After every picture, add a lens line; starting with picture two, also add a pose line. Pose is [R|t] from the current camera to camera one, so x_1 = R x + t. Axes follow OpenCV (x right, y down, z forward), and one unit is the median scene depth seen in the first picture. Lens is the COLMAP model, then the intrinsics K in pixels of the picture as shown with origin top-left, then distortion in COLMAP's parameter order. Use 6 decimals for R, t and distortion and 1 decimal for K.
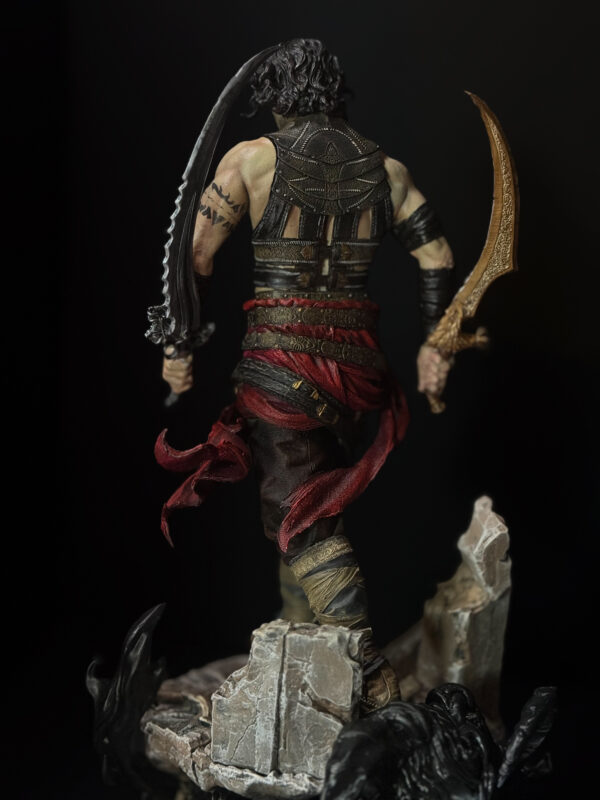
lens RADIAL K [[1142.7, 0, 297.0], [0, 1142.7, 400.9], [0, 0, 1]] dist [0.132427, 0.000000]
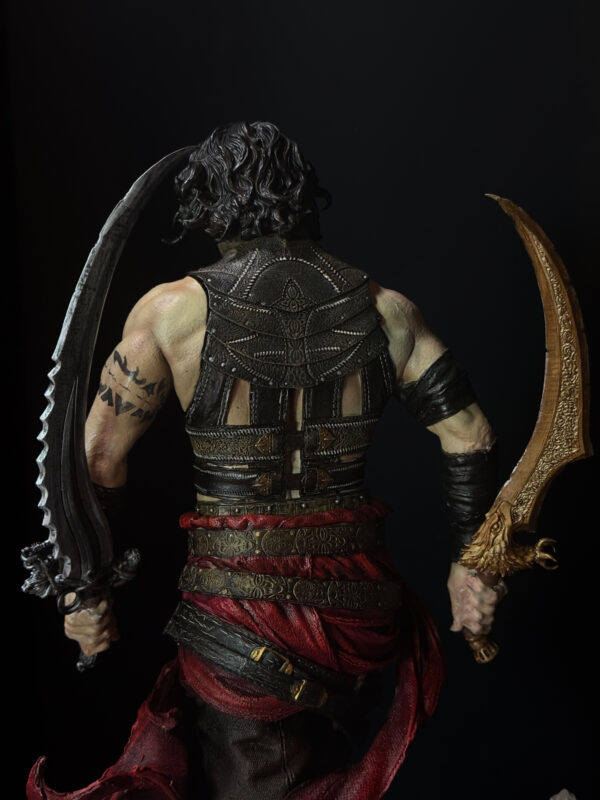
lens RADIAL K [[1142.7, 0, 301.9], [0, 1142.7, 398.3], [0, 0, 1]] dist [0.132427, 0.000000]
pose [[0.996090, -0.054242, -0.069729, 0.076900], [0.052758, 0.998344, -0.022951, -0.139734], [0.070859, 0.019182, 0.997302, 0.345736]]
